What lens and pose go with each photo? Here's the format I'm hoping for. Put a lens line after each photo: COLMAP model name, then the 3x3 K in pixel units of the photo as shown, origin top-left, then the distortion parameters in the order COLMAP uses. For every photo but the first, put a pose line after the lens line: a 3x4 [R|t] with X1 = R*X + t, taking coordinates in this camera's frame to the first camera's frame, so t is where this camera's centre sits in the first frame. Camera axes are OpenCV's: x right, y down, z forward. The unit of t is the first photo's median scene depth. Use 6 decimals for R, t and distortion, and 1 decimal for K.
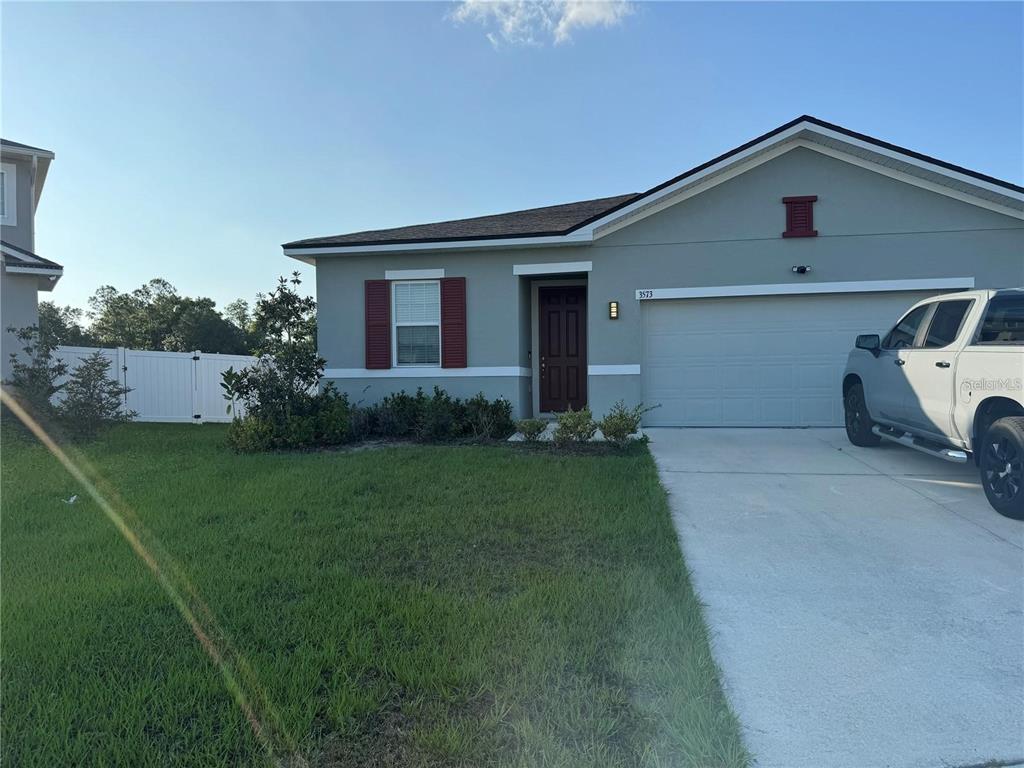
lens RADIAL K [[712.0, 0, 512.0], [0, 712.0, 384.0], [0, 0, 1]] dist [0.026852, -0.002008]
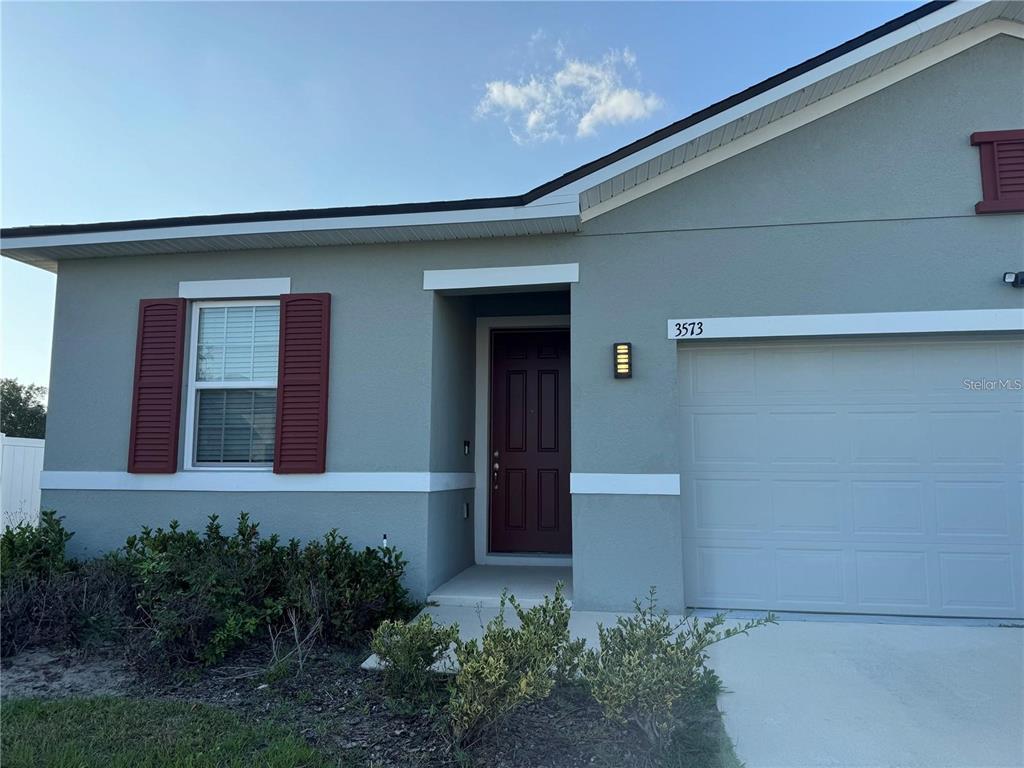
lens RADIAL K [[712.0, 0, 512.0], [0, 712.0, 384.0], [0, 0, 1]] dist [0.026852, -0.002008]
pose [[0.999880, 0.015358, -0.002223, 0.066363], [-0.015514, 0.992388, -0.122170, -0.025946], [0.000330, 0.122190, 0.992507, 0.503515]]
